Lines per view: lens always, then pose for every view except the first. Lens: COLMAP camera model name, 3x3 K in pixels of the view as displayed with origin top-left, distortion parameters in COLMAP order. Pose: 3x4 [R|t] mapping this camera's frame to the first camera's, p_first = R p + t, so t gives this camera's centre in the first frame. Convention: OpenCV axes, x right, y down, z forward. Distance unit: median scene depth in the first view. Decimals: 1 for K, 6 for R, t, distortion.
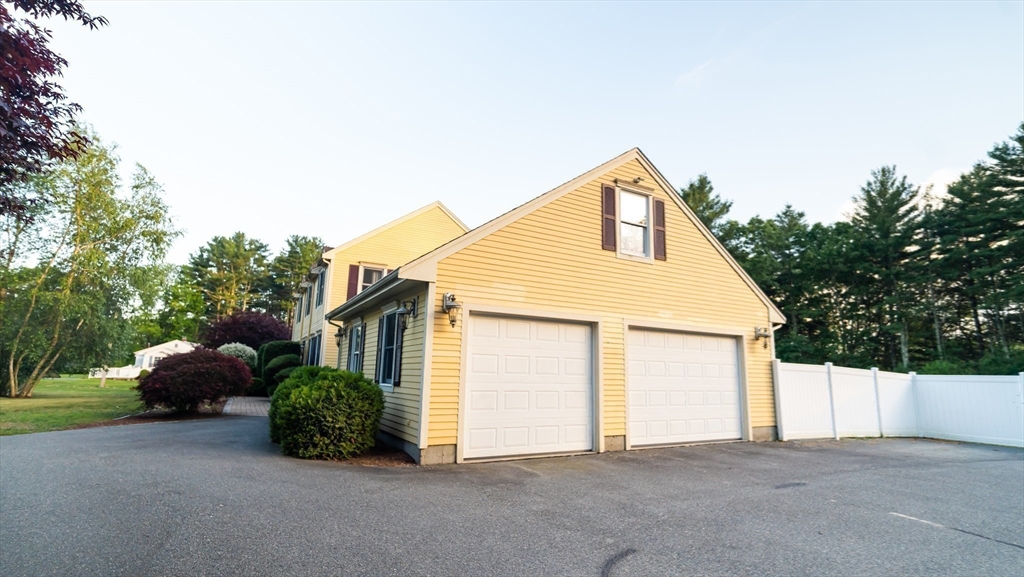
lens RADIAL K [[484.4, 0, 497.1], [0, 484.4, 292.2], [0, 0, 1]] dist [-0.011999, 0.002470]
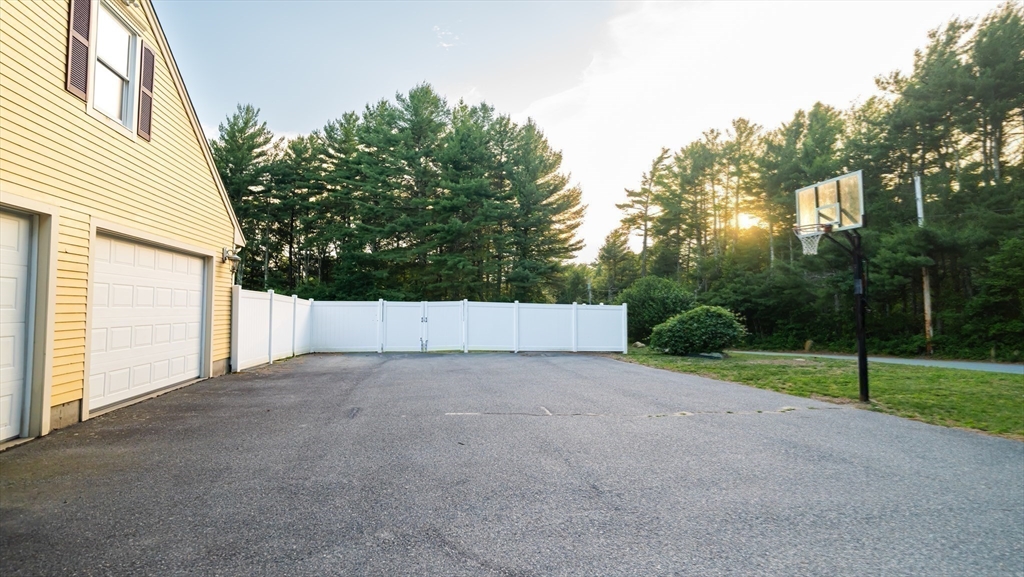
lens RADIAL K [[484.4, 0, 521.1], [0, 484.4, 294.5], [0, 0, 1]] dist [-0.011999, 0.002470]
pose [[0.286939, 0.003360, 0.957943, -0.140264], [-0.155200, 0.986946, 0.043026, 0.034529], [-0.945293, -0.161019, 0.283715, 0.236837]]
